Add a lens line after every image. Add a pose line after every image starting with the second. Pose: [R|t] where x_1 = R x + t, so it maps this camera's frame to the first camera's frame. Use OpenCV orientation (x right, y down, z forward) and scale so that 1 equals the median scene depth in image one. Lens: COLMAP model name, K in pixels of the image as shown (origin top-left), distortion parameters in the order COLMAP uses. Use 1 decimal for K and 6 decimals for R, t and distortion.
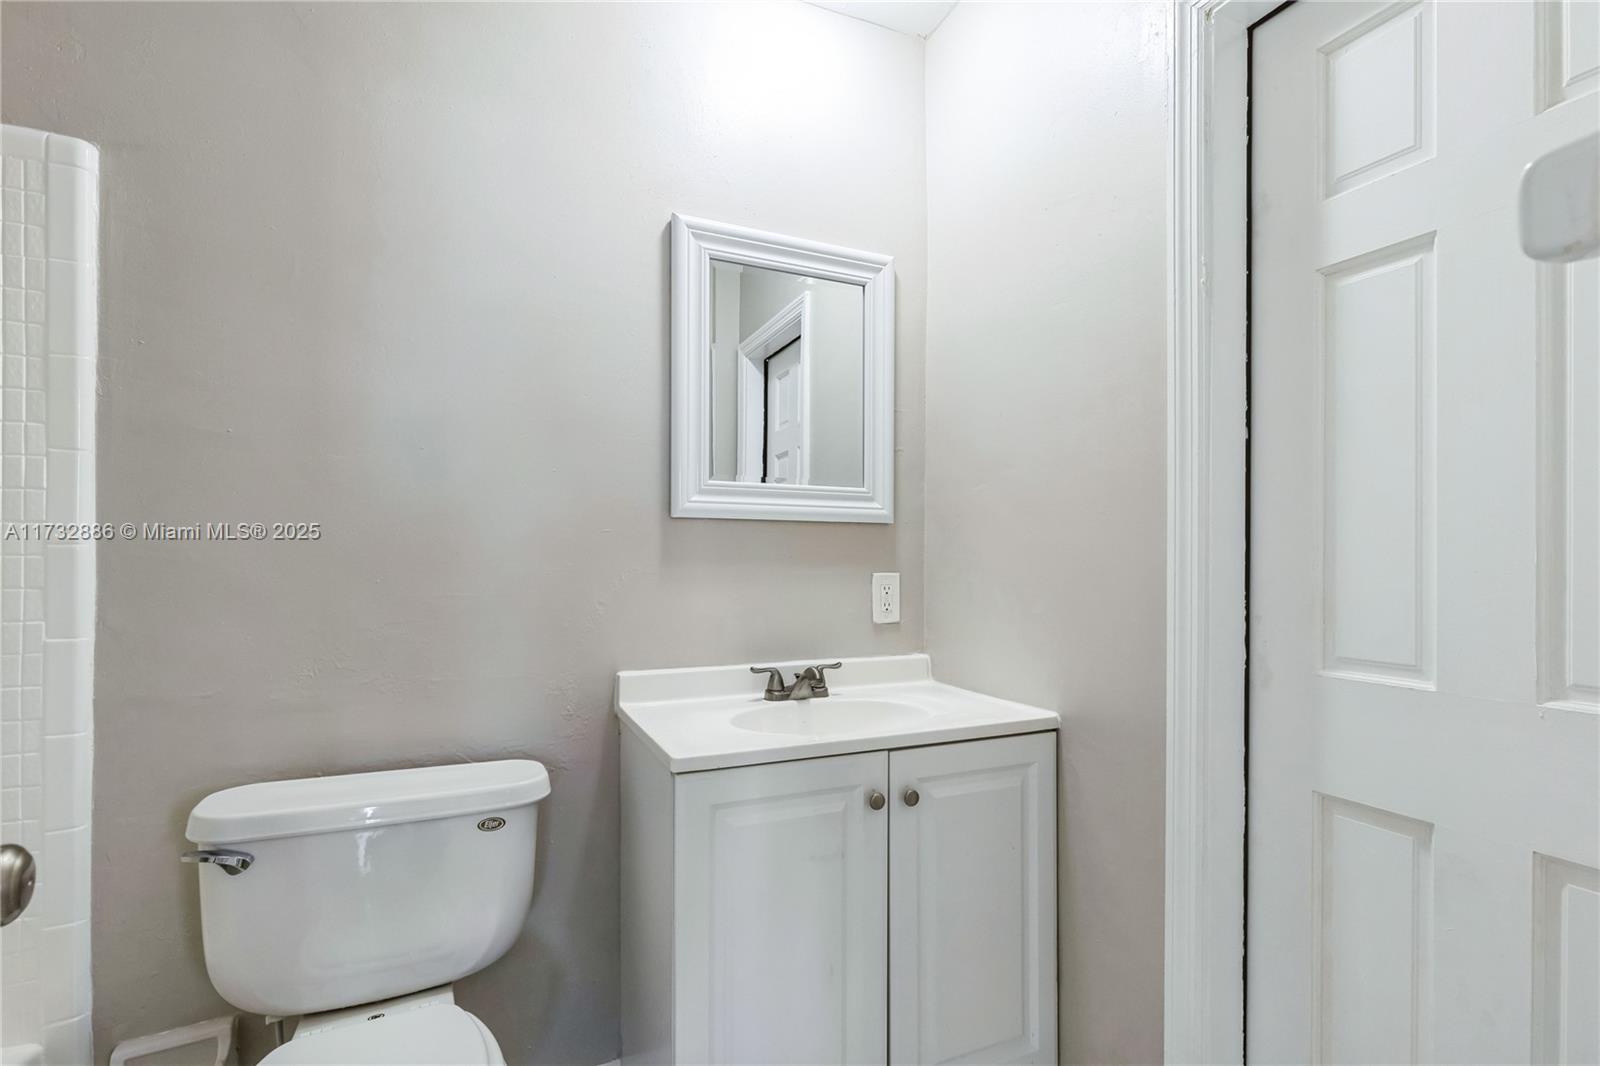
lens RADIAL K [[727.7, 0, 799.8], [0, 727.7, 547.7], [0, 0, 1]] dist [0.005039, -0.000946]
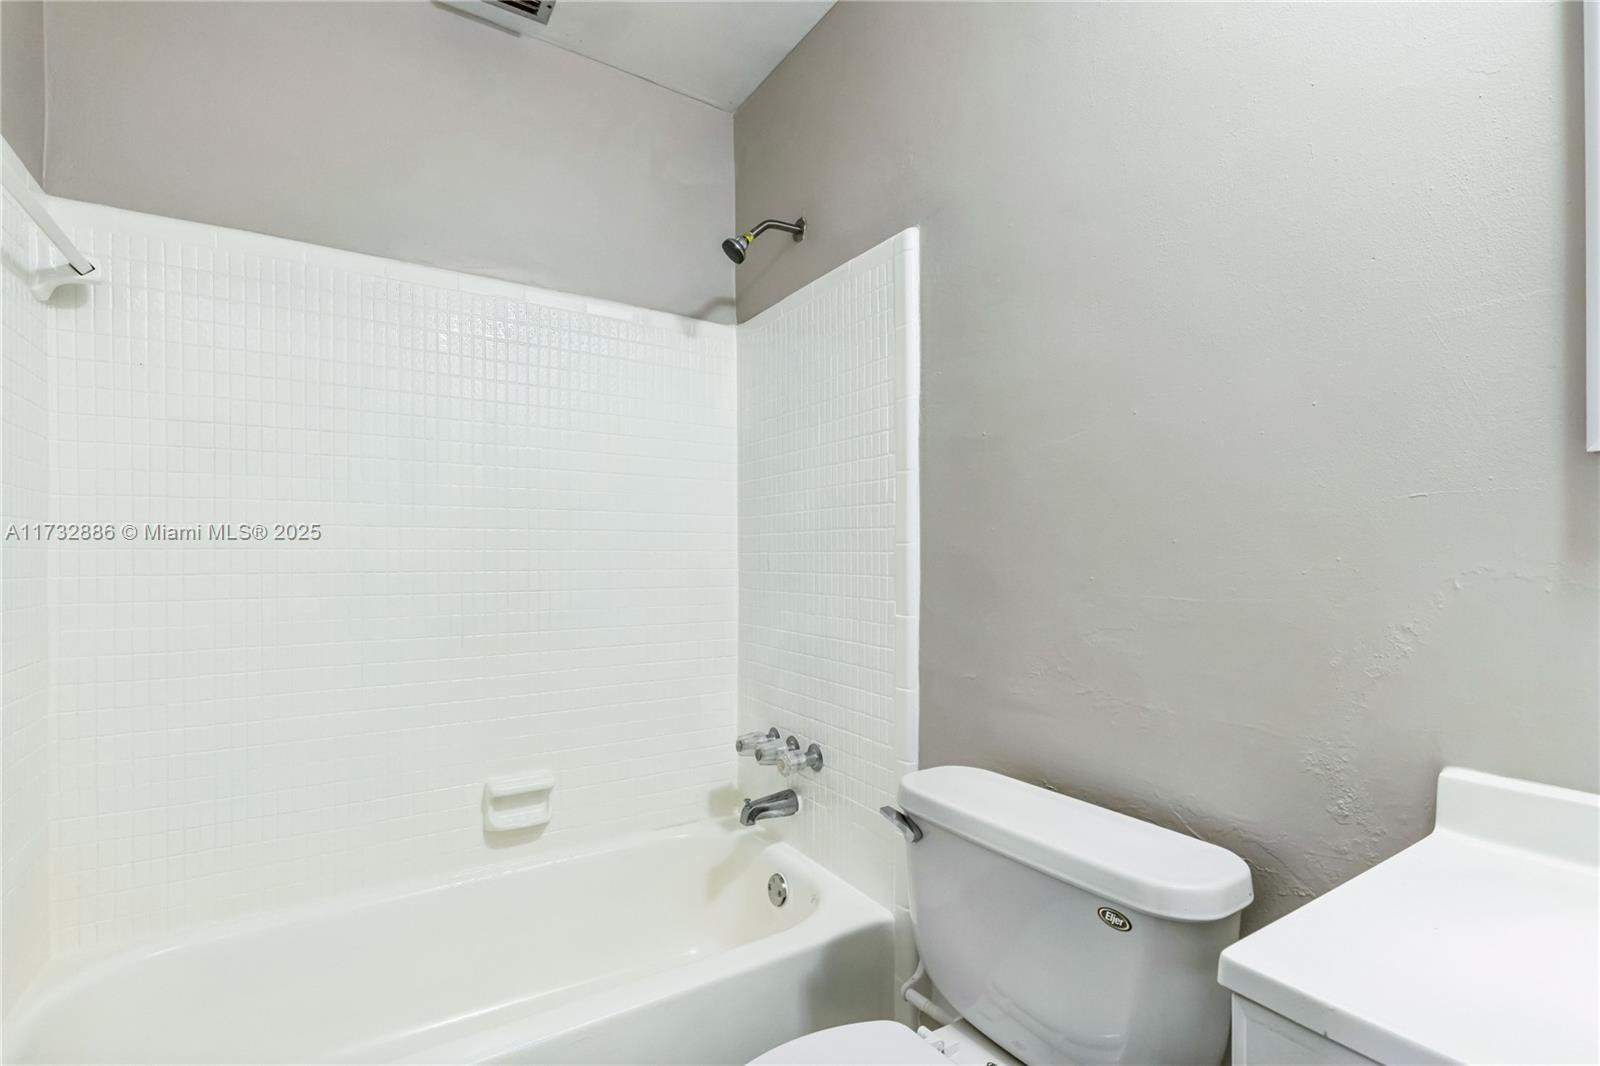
lens RADIAL K [[727.7, 0, 800.5], [0, 727.7, 558.1], [0, 0, 1]] dist [0.005039, -0.000946]
pose [[0.145608, -0.004137, -0.989334, 0.251729], [0.016046, 0.999870, -0.001819, 0.020417], [0.989212, -0.015610, 0.145656, 0.613835]]
